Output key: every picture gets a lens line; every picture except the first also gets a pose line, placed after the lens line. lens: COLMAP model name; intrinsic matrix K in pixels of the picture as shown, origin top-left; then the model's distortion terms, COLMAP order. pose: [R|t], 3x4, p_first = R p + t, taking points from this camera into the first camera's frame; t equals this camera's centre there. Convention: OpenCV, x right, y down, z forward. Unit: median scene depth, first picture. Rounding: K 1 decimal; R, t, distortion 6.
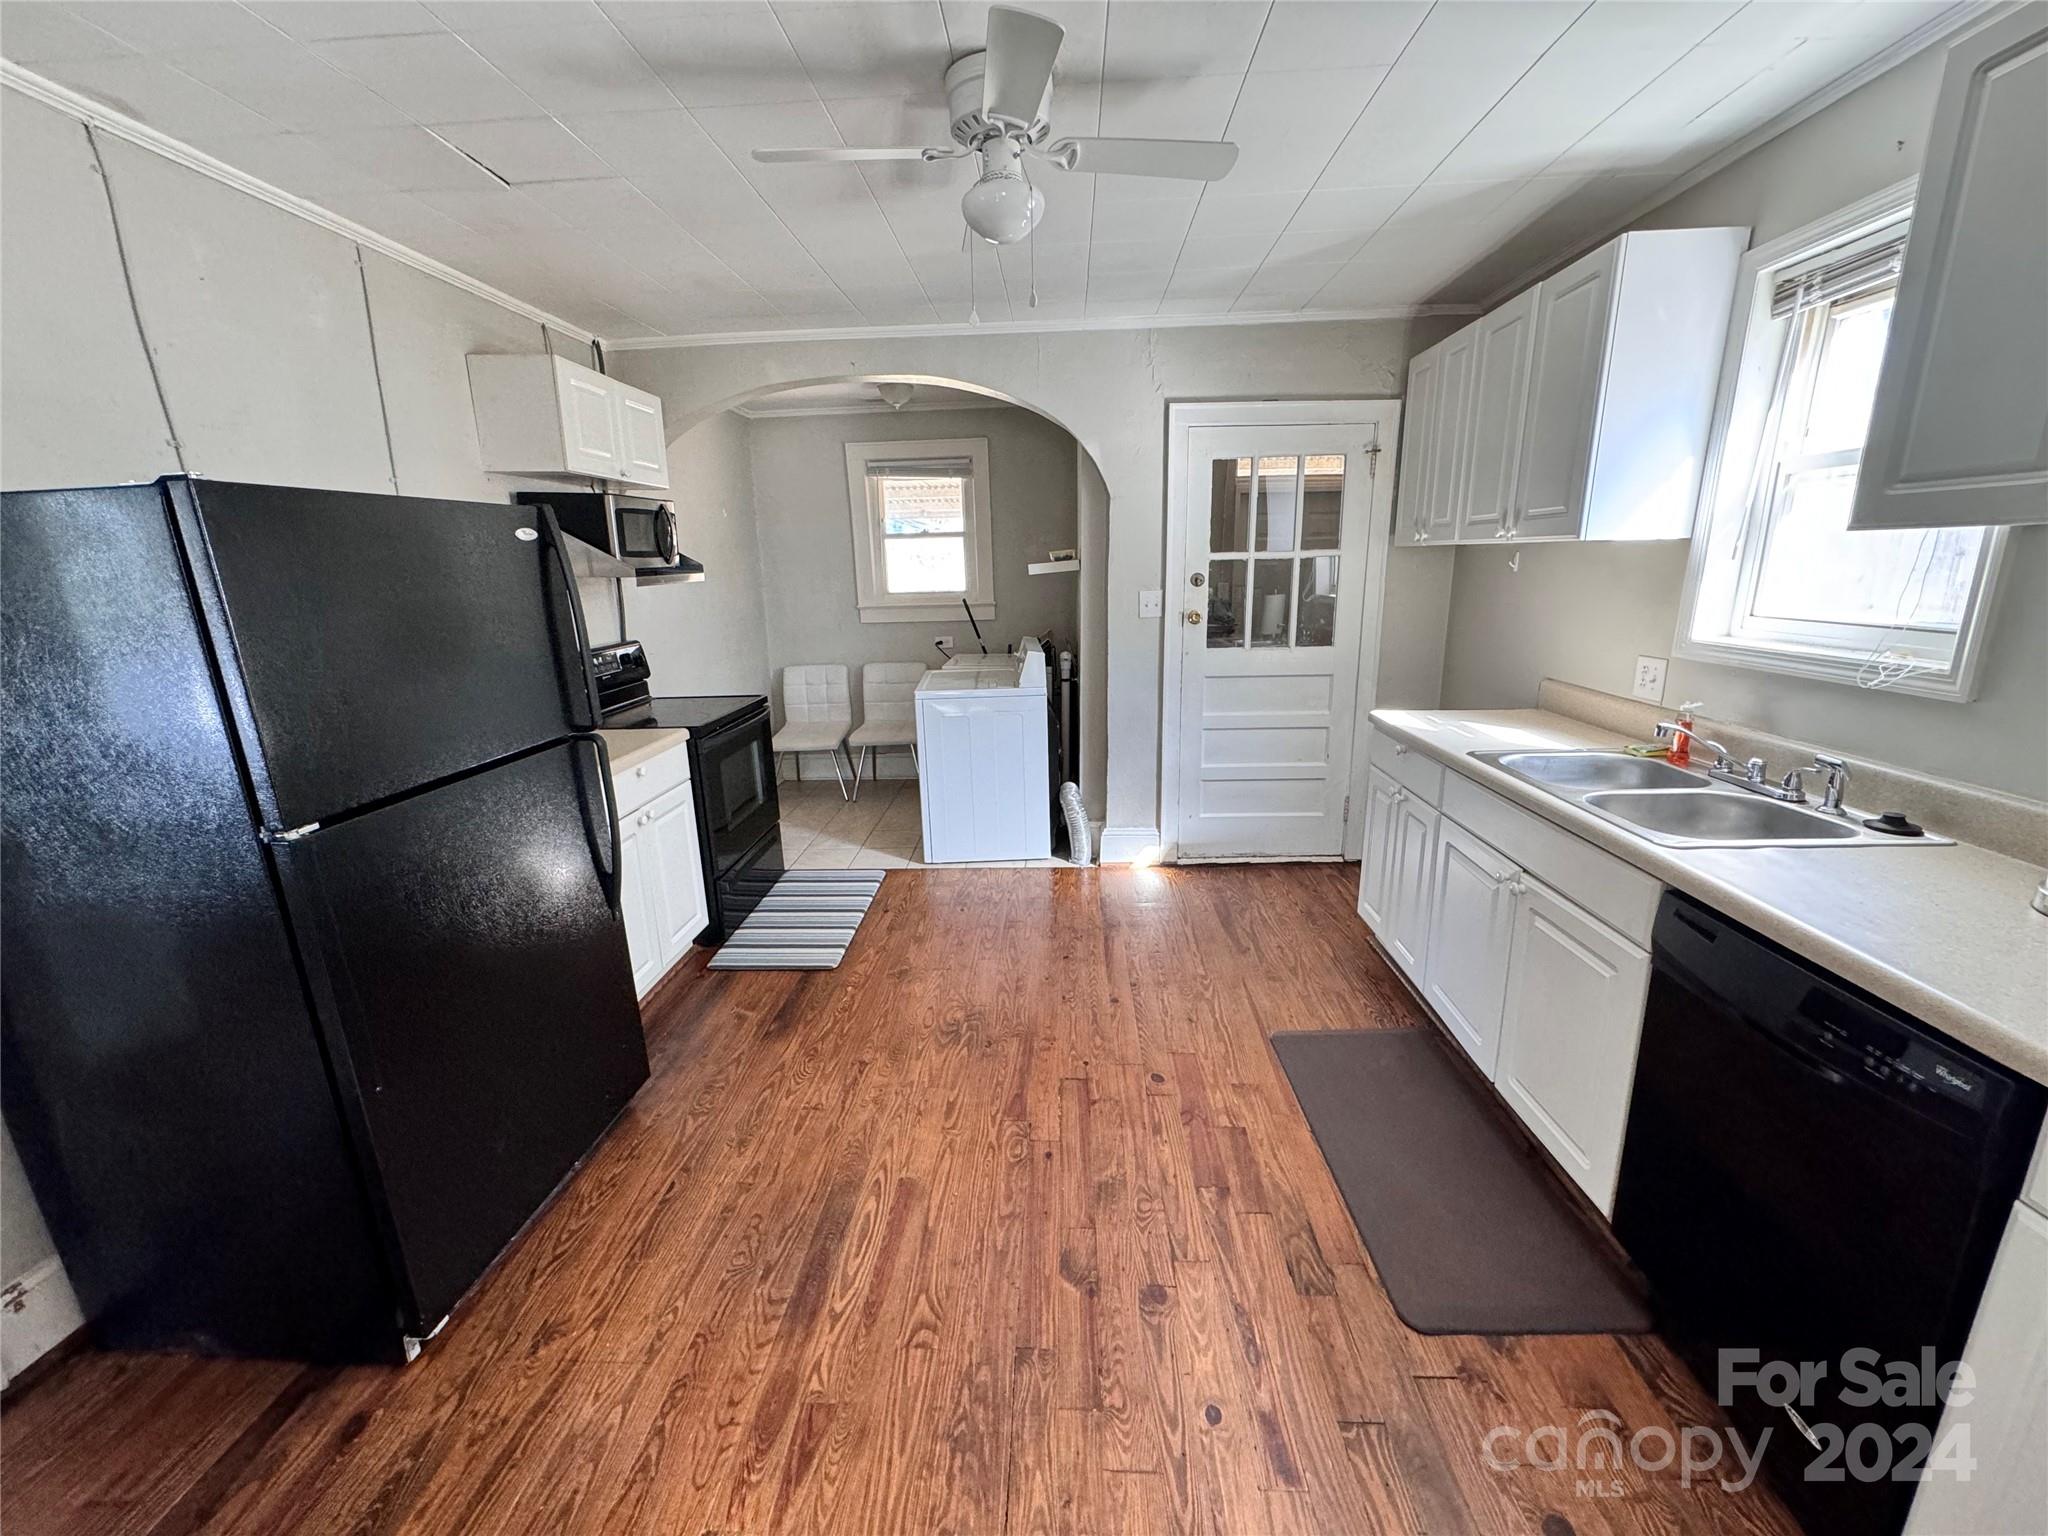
lens RADIAL K [[818.0, 0, 1024.1], [0, 818.0, 769.8], [0, 0, 1]] dist [-0.008758, -0.000007]
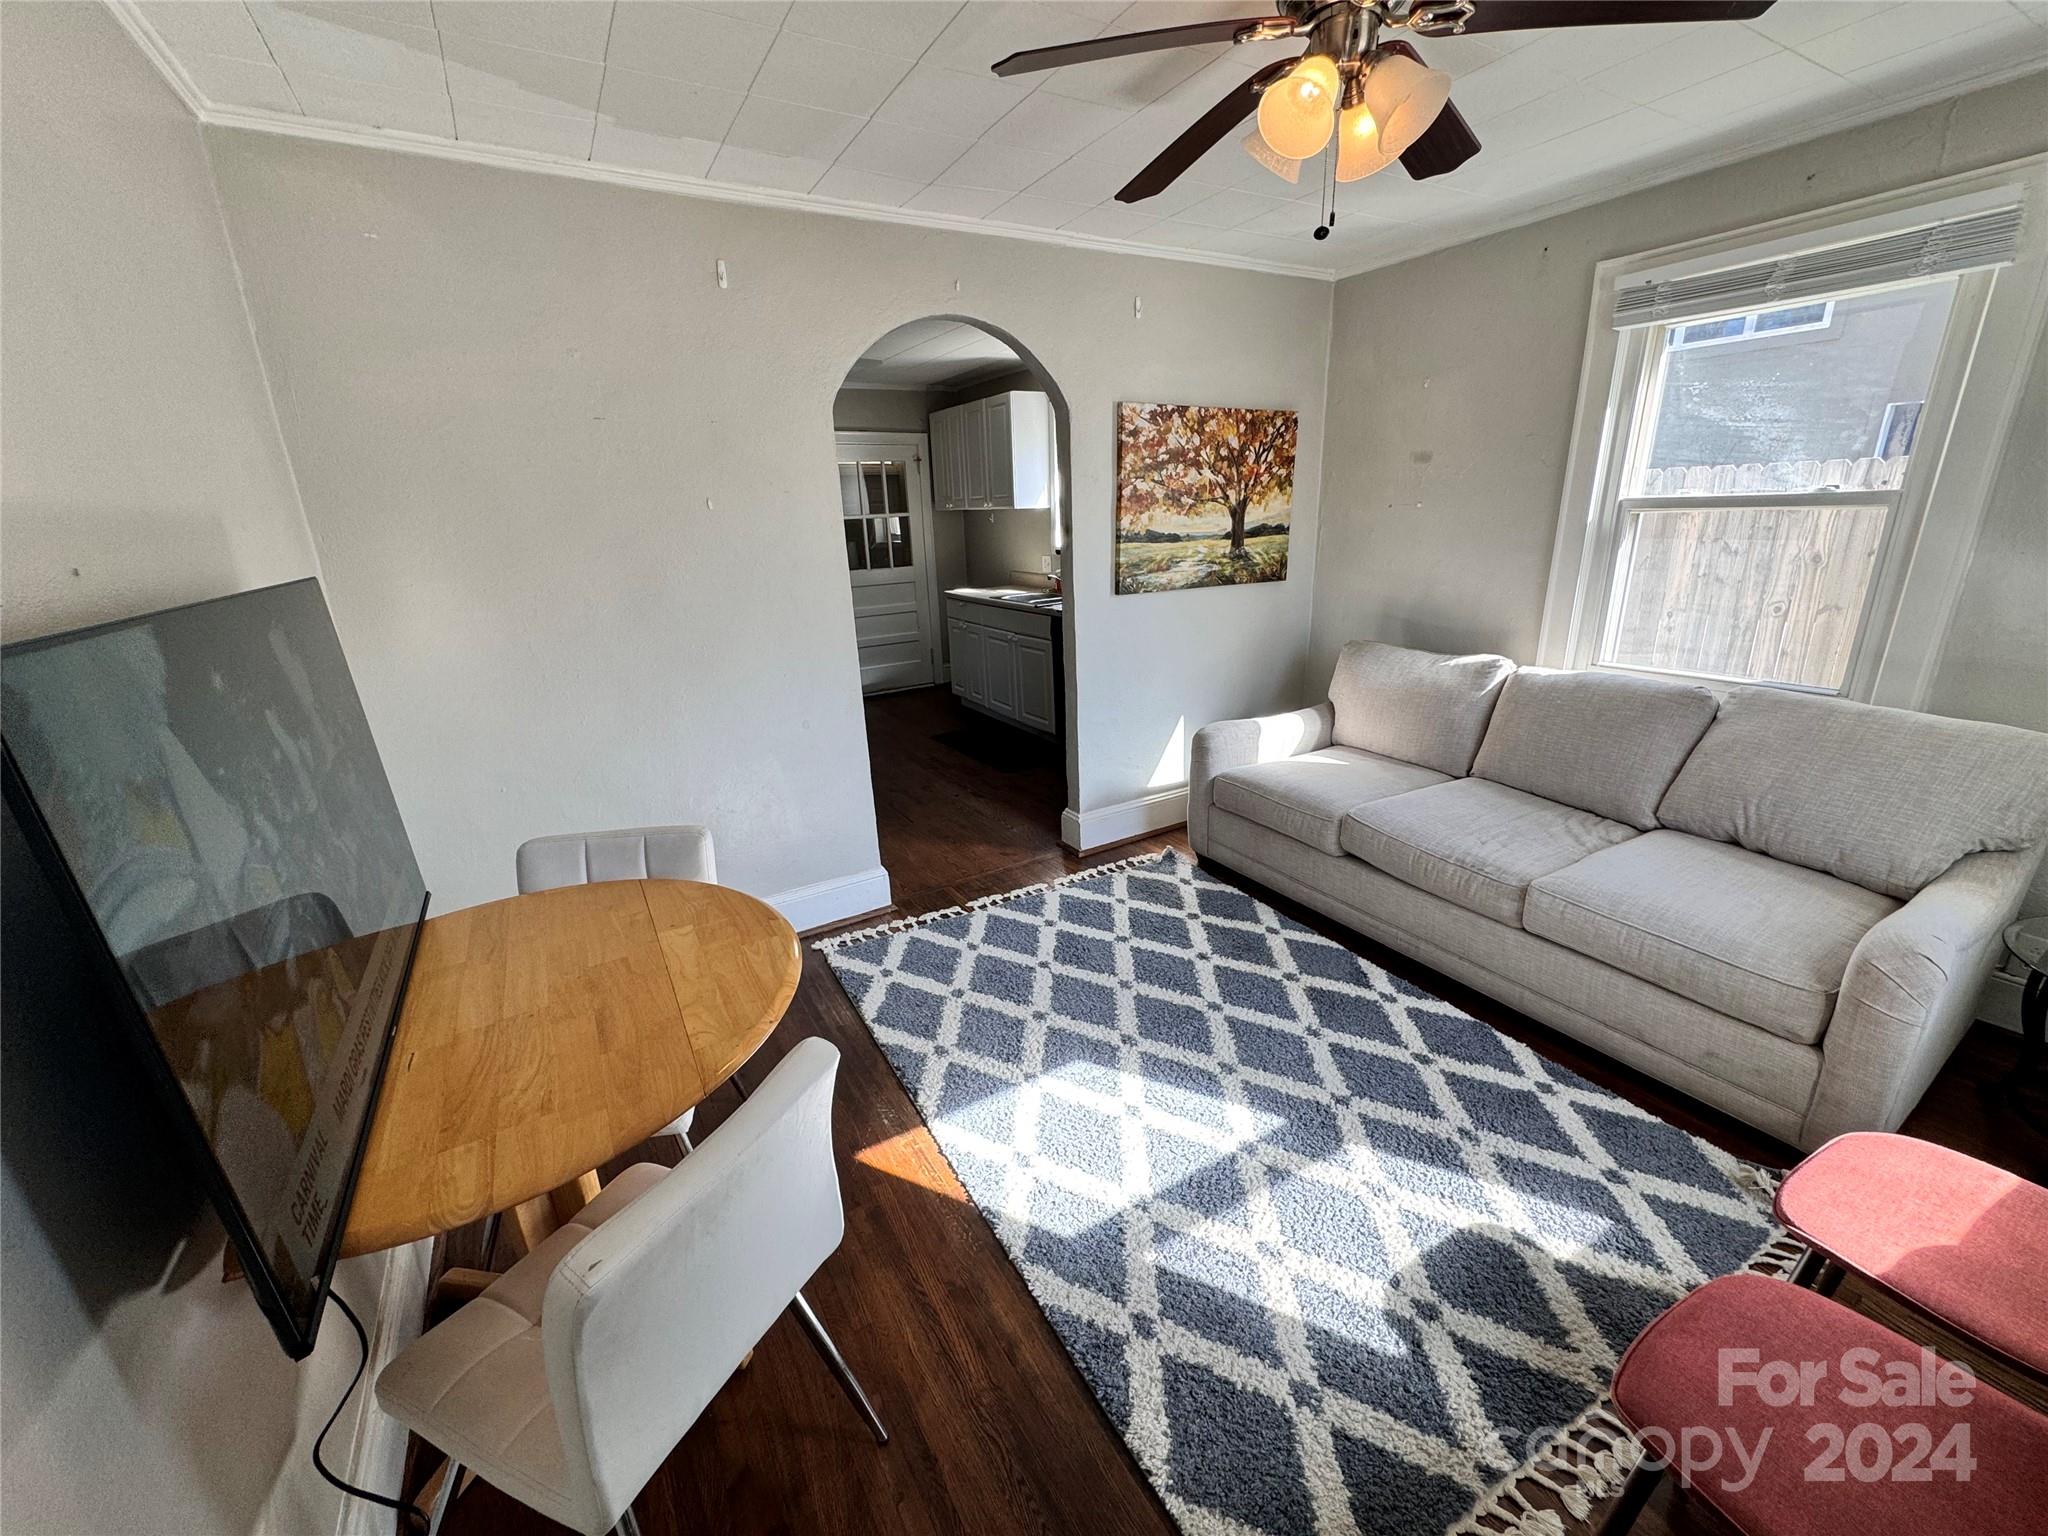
lens RADIAL K [[818.0, 0, 1021.9], [0, 818.0, 773.8], [0, 0, 1]] dist [-0.008758, -0.000007]
pose [[0.836779, -0.176904, 0.518175, -0.494436], [0.152838, 0.984218, 0.089197, 0.199782], [-0.525776, 0.004559, 0.850611, -0.759745]]
